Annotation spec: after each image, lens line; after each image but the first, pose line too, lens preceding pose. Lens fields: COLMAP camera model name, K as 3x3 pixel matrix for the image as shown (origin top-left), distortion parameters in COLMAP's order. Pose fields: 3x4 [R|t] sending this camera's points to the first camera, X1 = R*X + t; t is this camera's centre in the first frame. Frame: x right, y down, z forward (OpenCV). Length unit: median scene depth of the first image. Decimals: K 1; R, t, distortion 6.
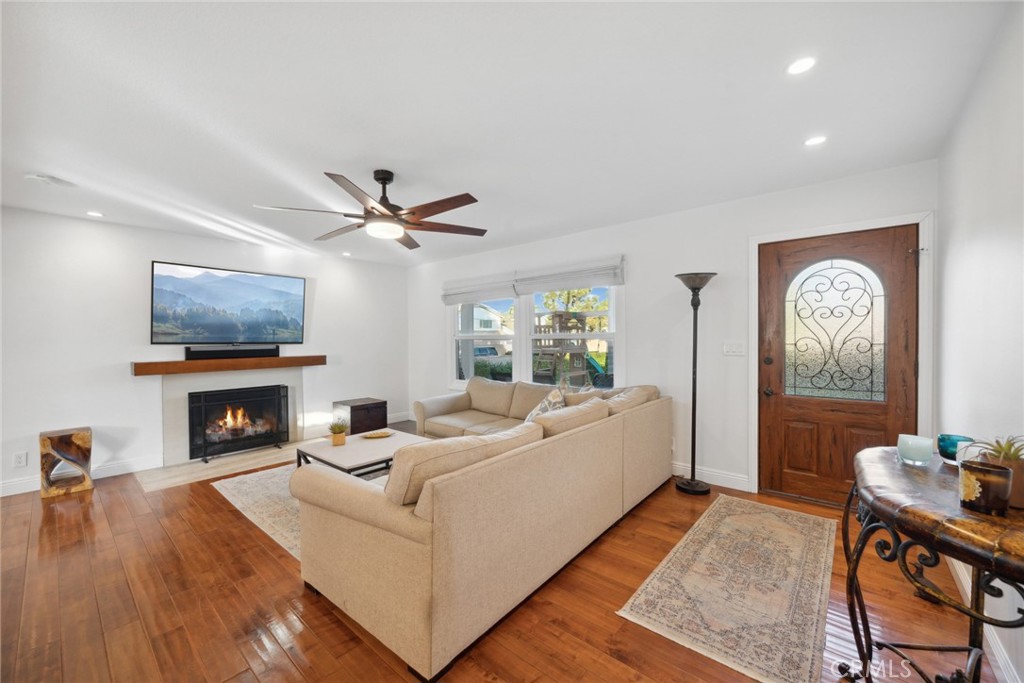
lens RADIAL K [[398.4, 0, 503.6], [0, 398.4, 342.4], [0, 0, 1]] dist [-0.006636, 0.000320]
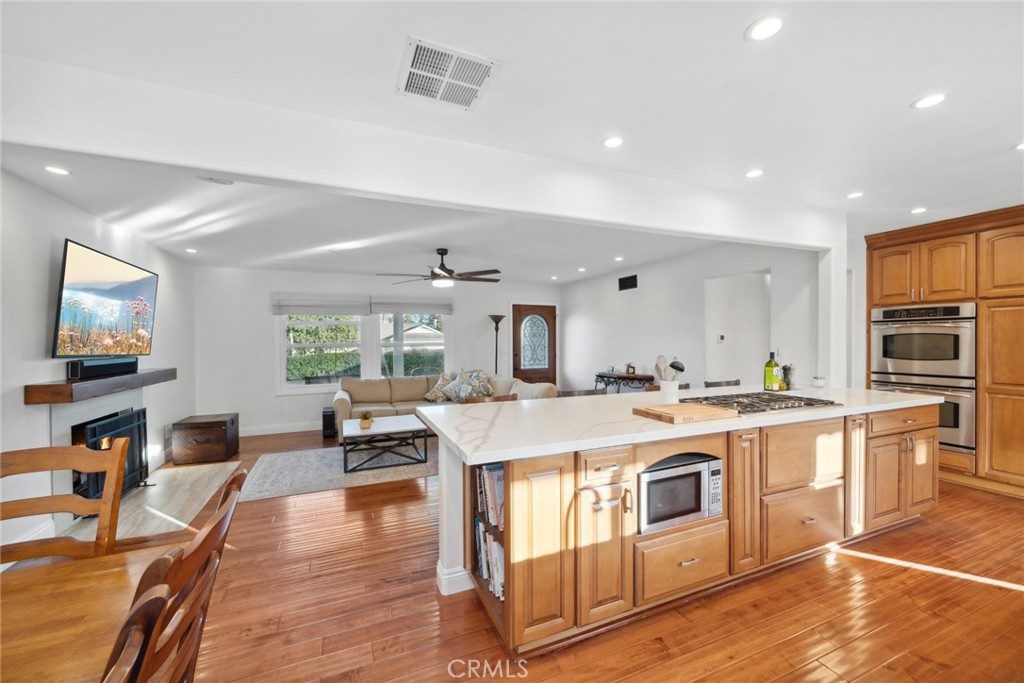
lens RADIAL K [[398.4, 0, 510.9], [0, 398.4, 343.0], [0, 0, 1]] dist [-0.006636, 0.000320]
pose [[0.444687, 0.000925, 0.895686, -1.391381], [0.014854, 0.999854, -0.008407, -0.004394], [-0.895563, 0.017043, 0.444608, -0.012413]]
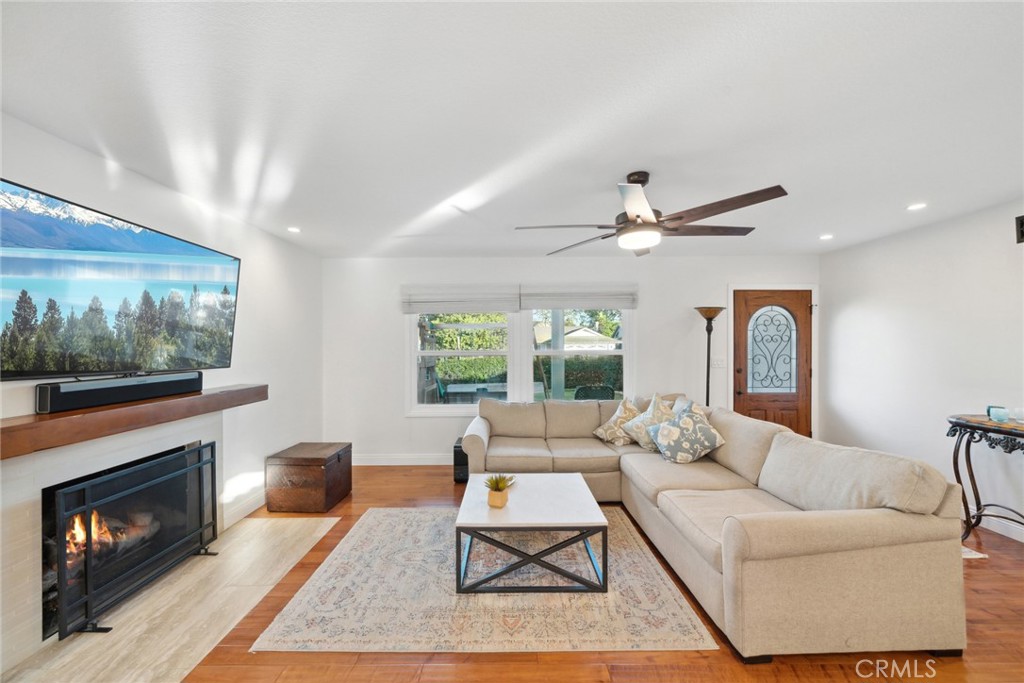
lens RADIAL K [[398.4, 0, 510.7], [0, 398.4, 342.9], [0, 0, 1]] dist [-0.006636, 0.000320]
pose [[0.757385, 0.009070, 0.652906, -0.892281], [0.005348, 0.999784, -0.020093, -0.029598], [-0.652947, 0.018710, 0.757173, 0.426194]]
